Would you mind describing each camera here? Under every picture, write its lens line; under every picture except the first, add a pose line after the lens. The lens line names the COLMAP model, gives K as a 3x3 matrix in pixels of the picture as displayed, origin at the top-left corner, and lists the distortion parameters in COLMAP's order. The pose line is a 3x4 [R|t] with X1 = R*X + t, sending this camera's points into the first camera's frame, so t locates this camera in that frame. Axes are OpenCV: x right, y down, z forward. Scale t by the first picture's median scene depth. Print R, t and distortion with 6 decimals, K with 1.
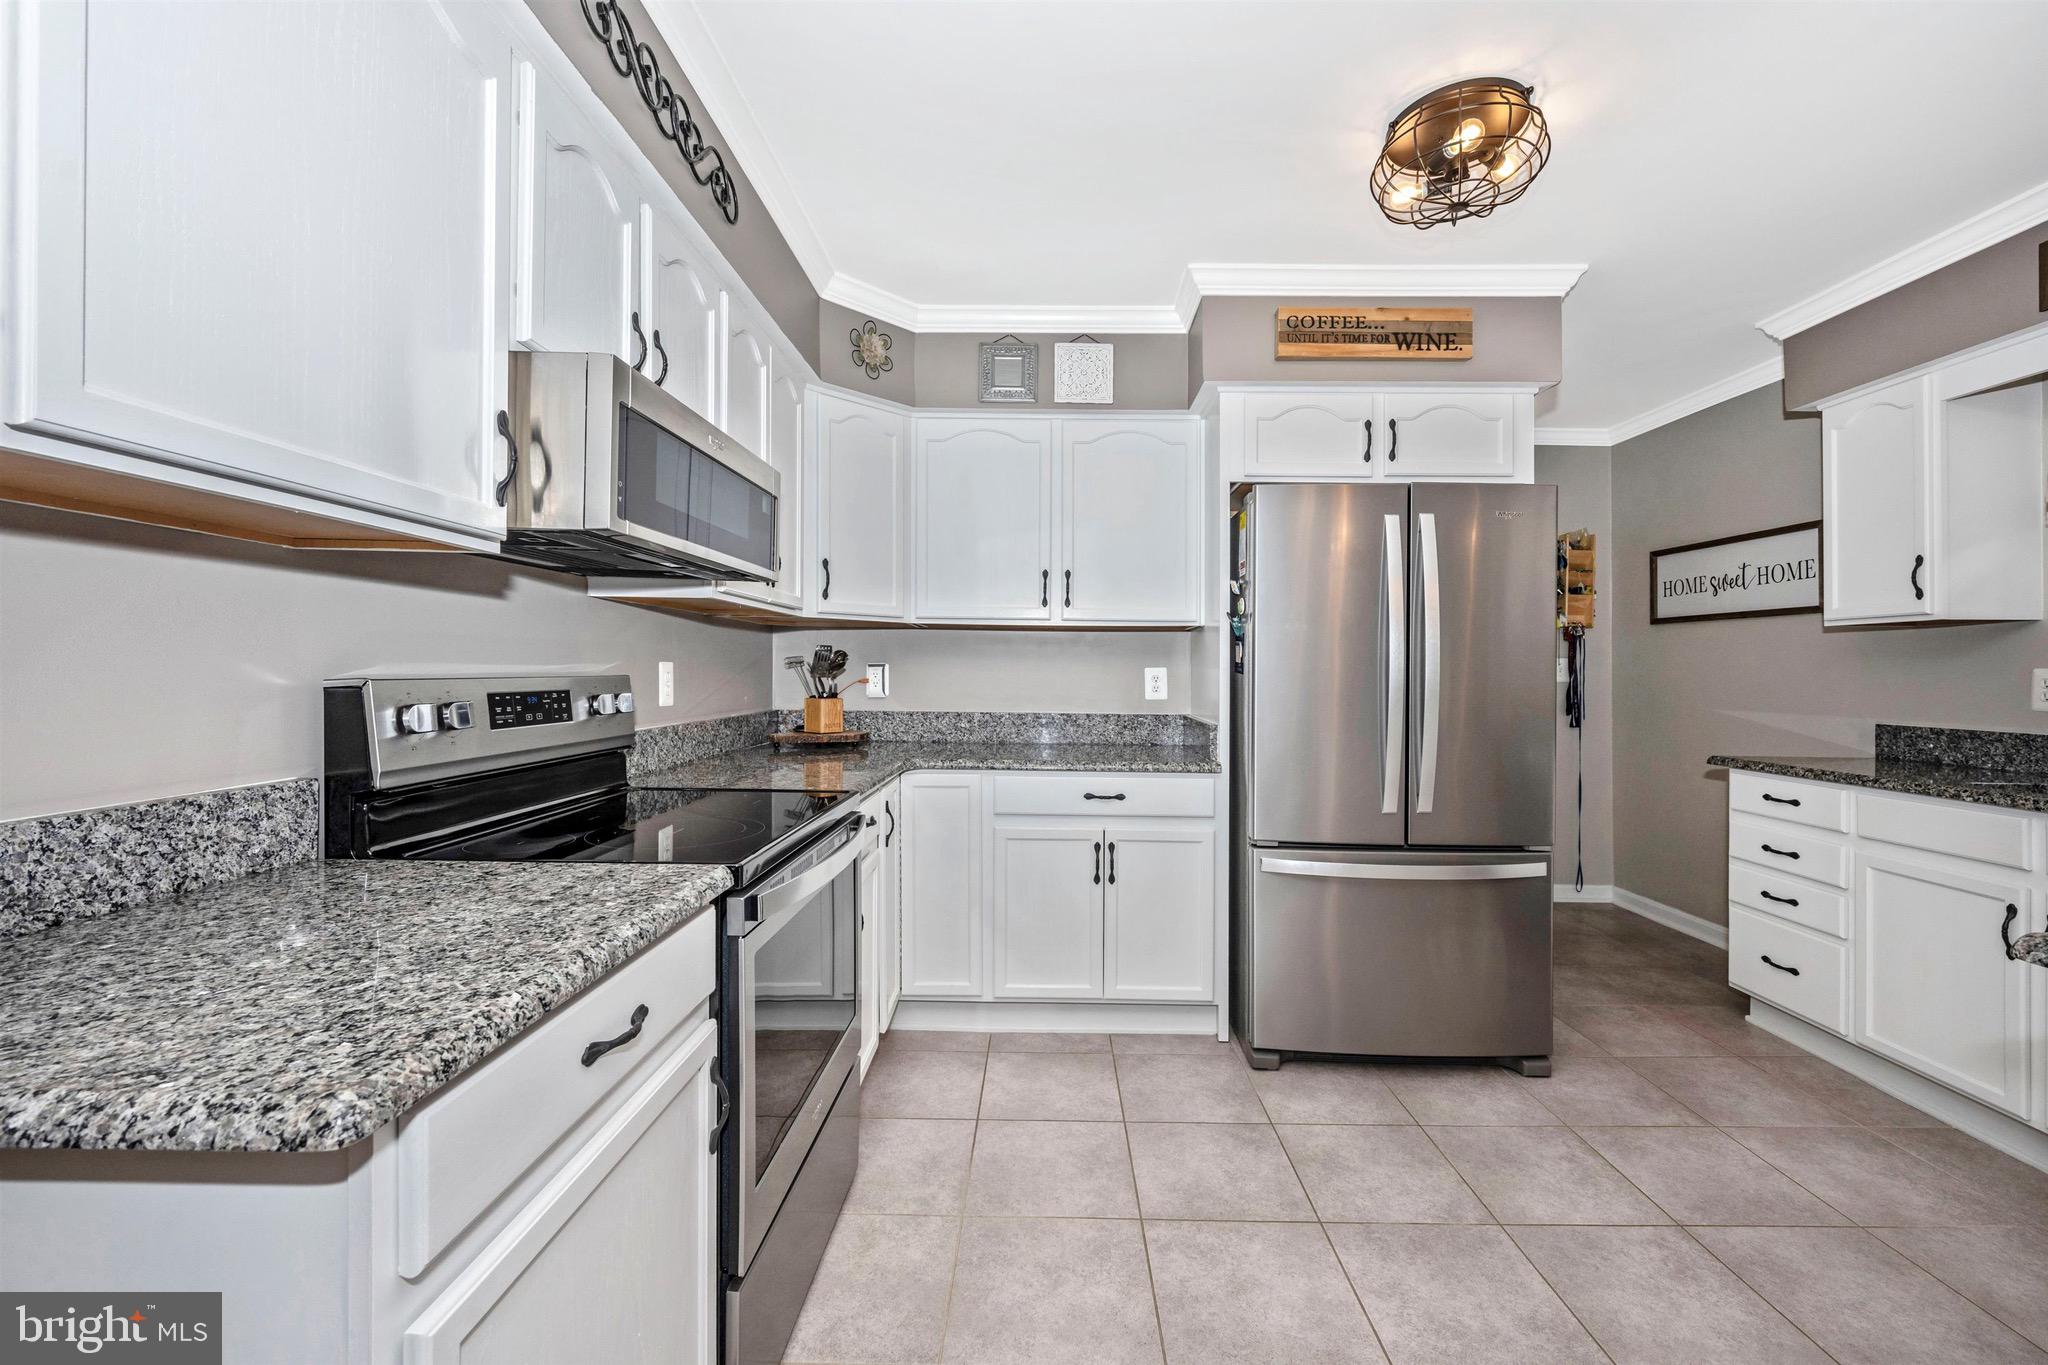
lens RADIAL K [[810.9, 0, 1066.9], [0, 810.9, 660.8], [0, 0, 1]] dist [0.000996, -0.000320]
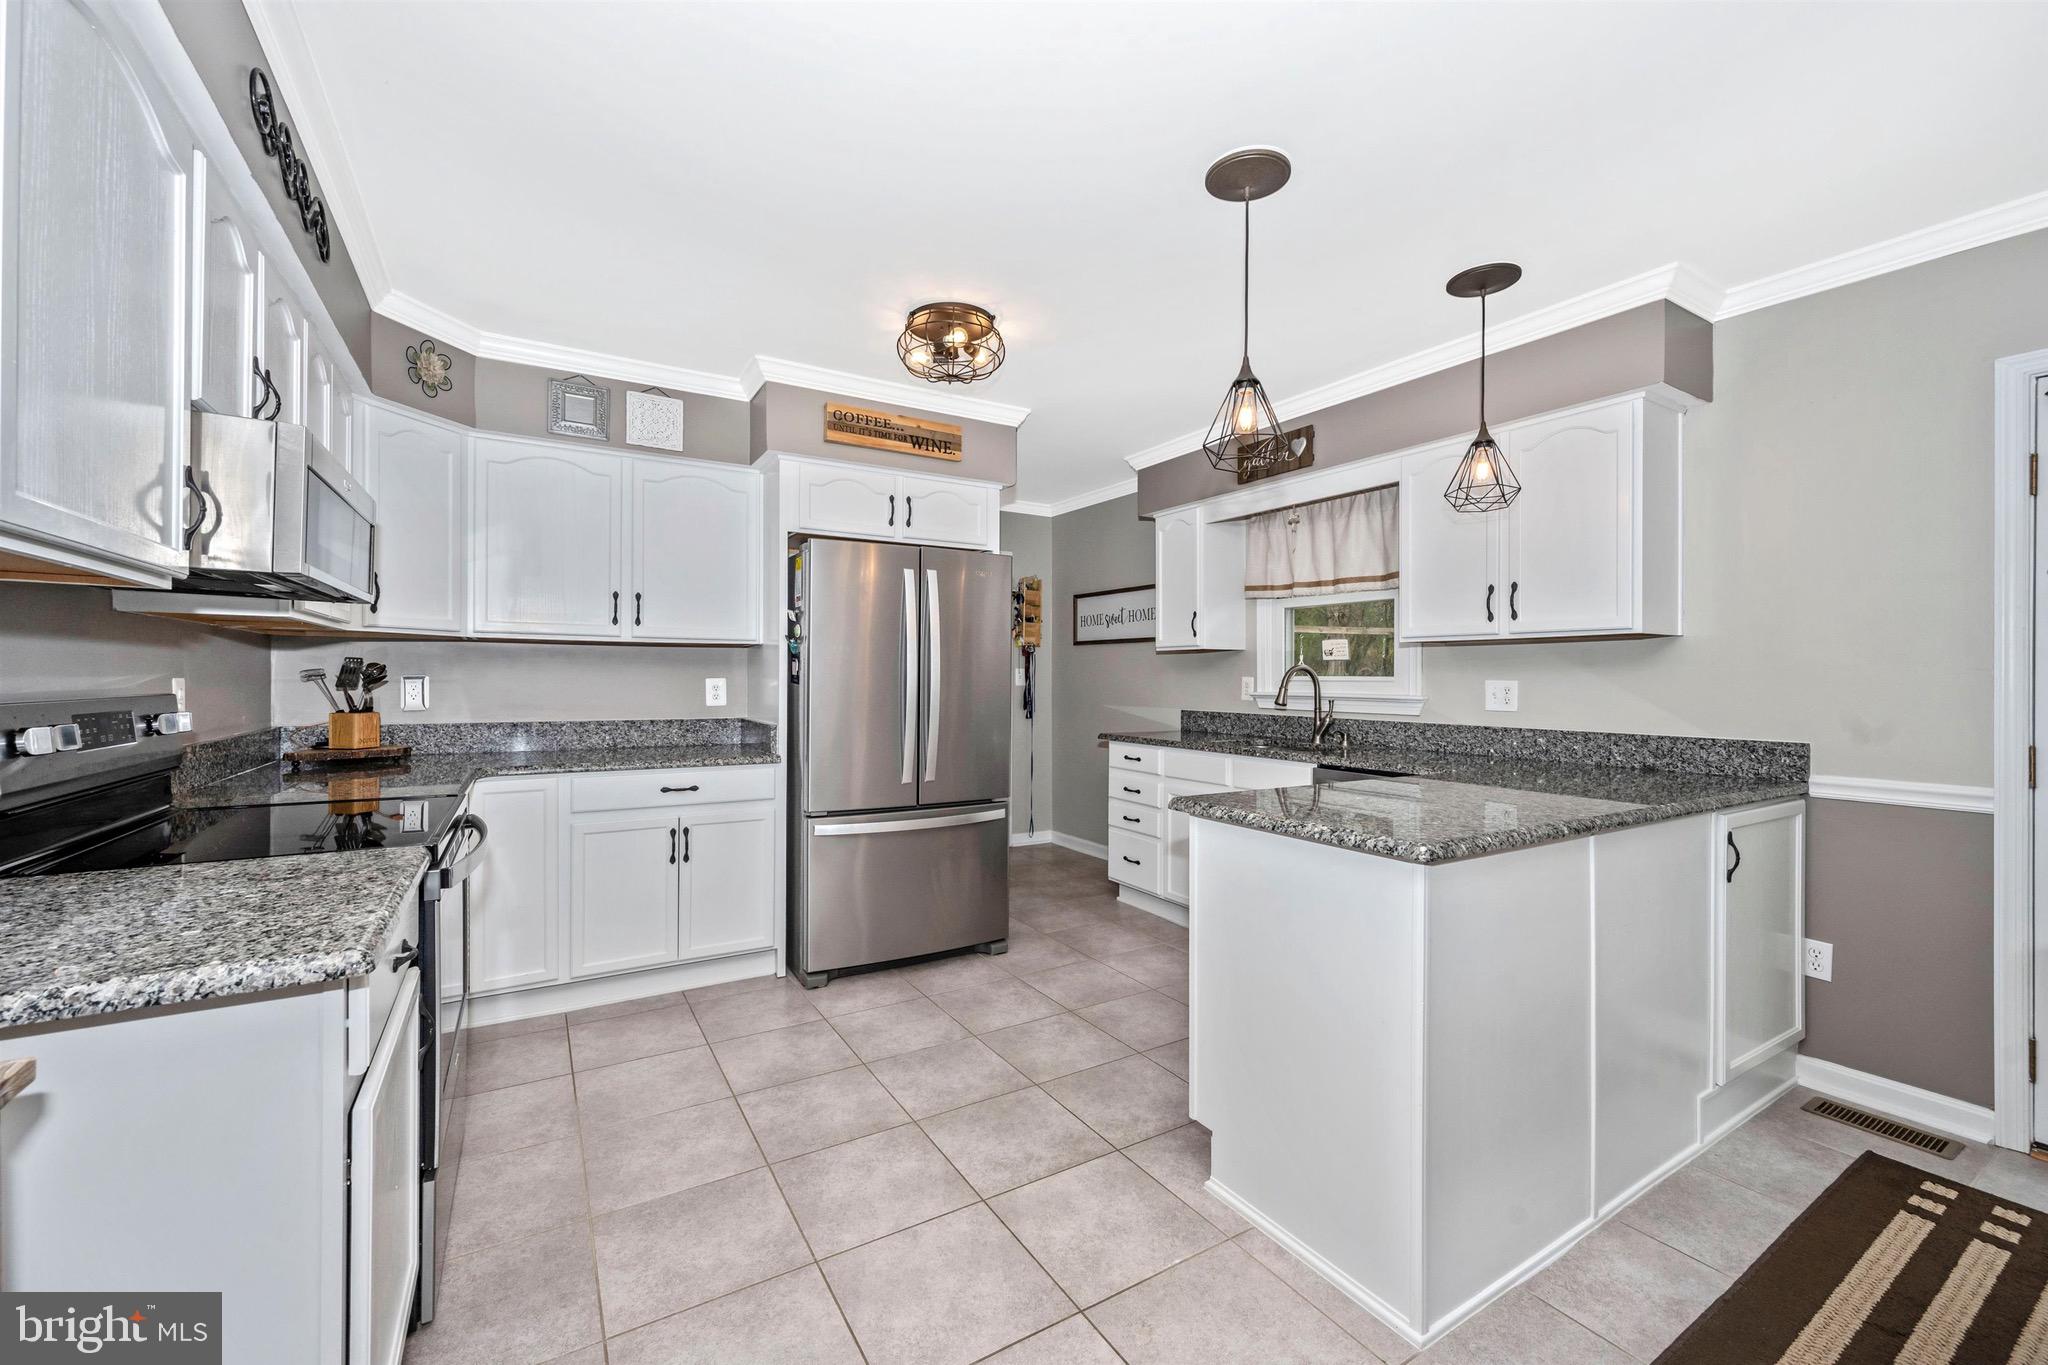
lens RADIAL K [[810.9, 0, 1031.4], [0, 810.9, 665.6], [0, 0, 1]] dist [0.000996, -0.000320]
pose [[0.855032, 0.001784, 0.518572, -0.128346], [-0.002917, 0.999995, 0.001369, -0.015251], [-0.518567, -0.002683, 0.855033, -0.273026]]
